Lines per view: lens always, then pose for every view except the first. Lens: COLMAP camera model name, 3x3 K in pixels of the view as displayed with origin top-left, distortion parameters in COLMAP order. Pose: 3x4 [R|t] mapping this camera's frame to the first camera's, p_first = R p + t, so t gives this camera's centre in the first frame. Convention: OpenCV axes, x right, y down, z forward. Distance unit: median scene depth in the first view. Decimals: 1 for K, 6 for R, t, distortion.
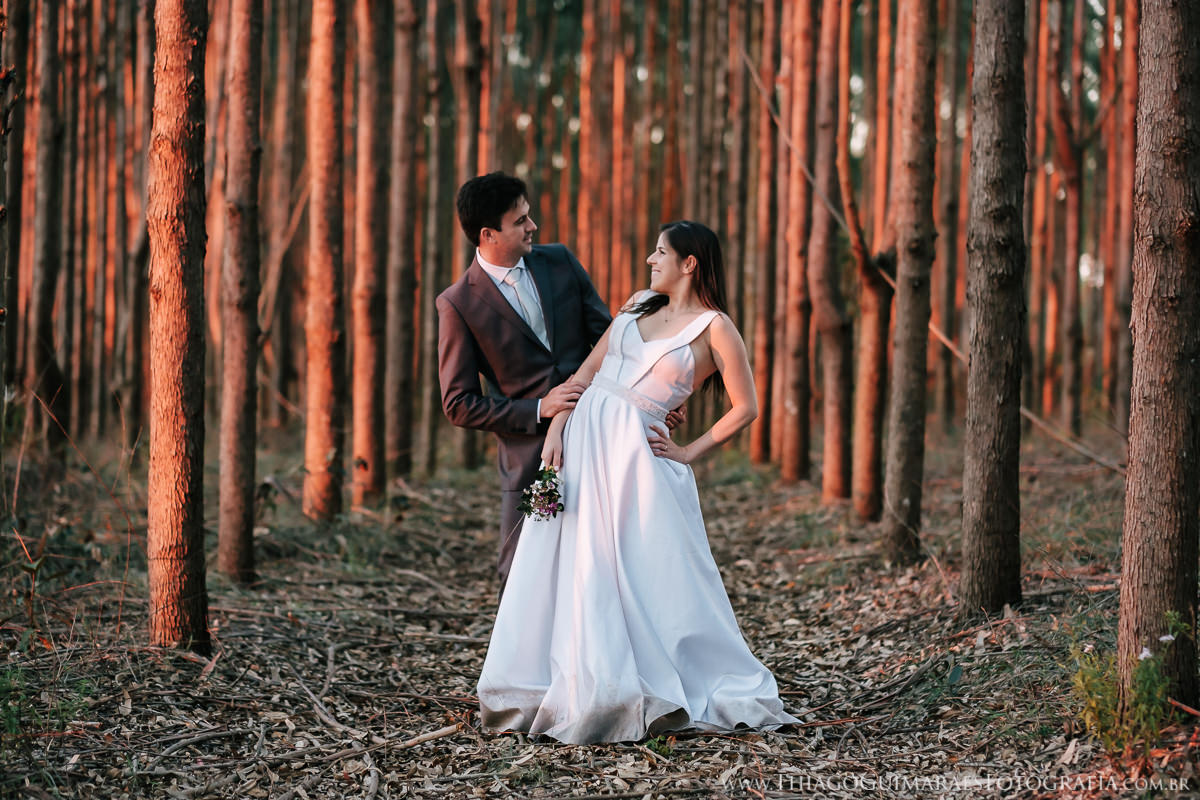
lens RADIAL K [[2939.4, 0, 603.7], [0, 2939.4, 398.4], [0, 0, 1]] dist [0.066883, 0.000000]
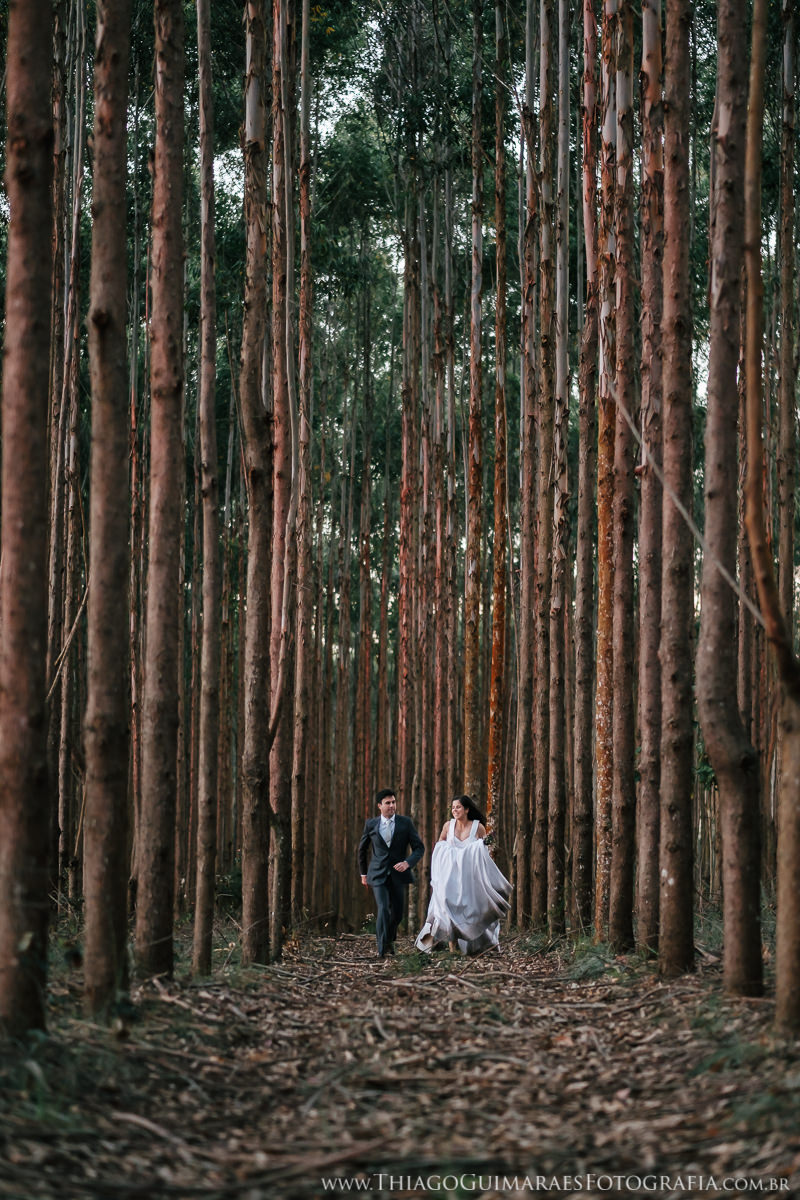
lens RADIAL K [[2939.4, 0, 398.5], [0, 2939.4, 599.9], [0, 0, 1]] dist [0.066883, 0.000000]
pose [[0.999817, -0.018210, -0.005822, -0.001555], [0.017507, 0.994443, -0.103811, 0.013942], [0.007680, 0.103690, 0.994580, 0.331899]]
